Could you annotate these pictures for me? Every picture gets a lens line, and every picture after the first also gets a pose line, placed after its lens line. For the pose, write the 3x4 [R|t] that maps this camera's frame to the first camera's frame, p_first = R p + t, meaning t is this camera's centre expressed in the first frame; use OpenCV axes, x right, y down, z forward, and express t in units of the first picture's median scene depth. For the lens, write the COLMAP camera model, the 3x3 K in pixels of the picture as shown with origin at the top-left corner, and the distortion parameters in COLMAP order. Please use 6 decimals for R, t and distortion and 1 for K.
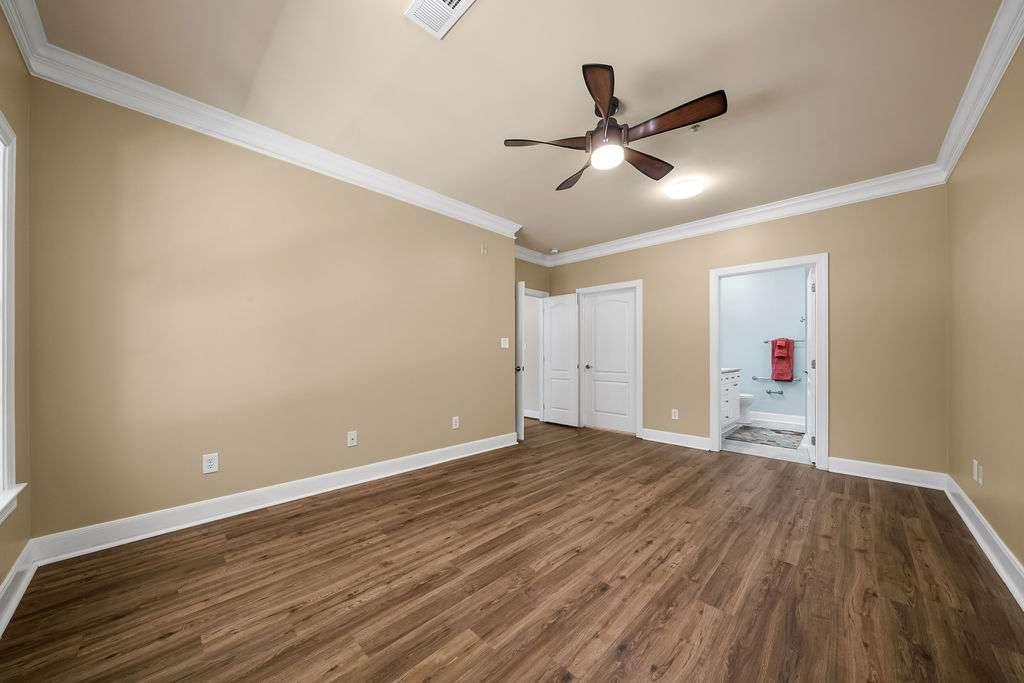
lens RADIAL K [[359.8, 0, 508.2], [0, 359.8, 350.8], [0, 0, 1]] dist [-0.001407, -0.000153]
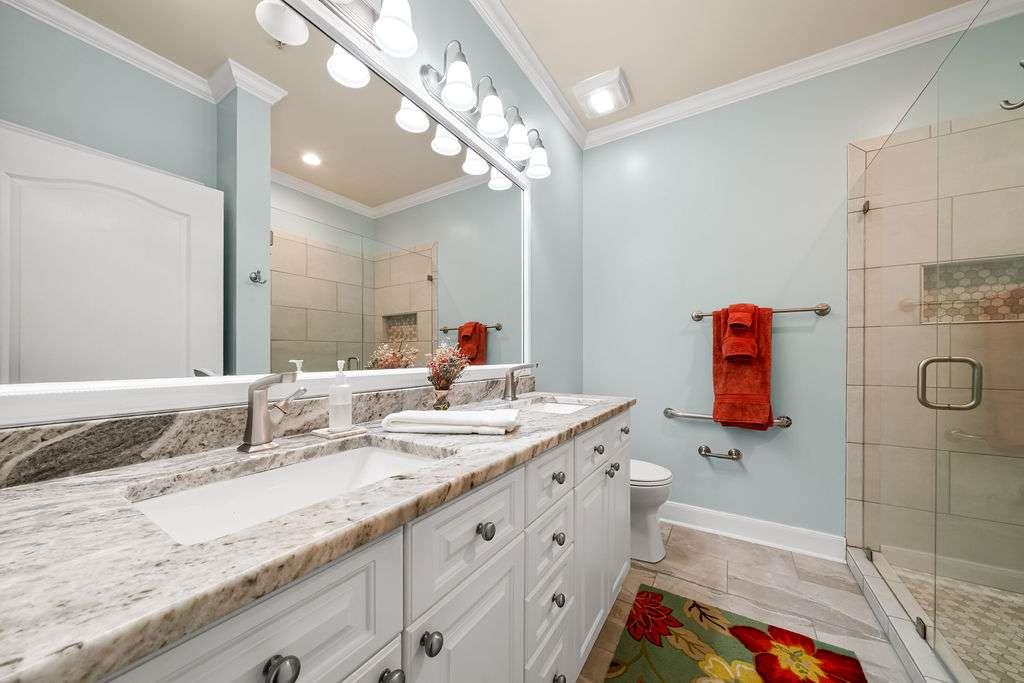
lens RADIAL K [[359.8, 0, 508.2], [0, 359.8, 350.8], [0, 0, 1]] dist [-0.001407, -0.000153]
pose [[0.976005, -0.009181, 0.217554, 0.461944], [0.007947, 0.999947, 0.006545, 0.005992], [-0.217603, -0.004659, 0.976026, 0.705052]]
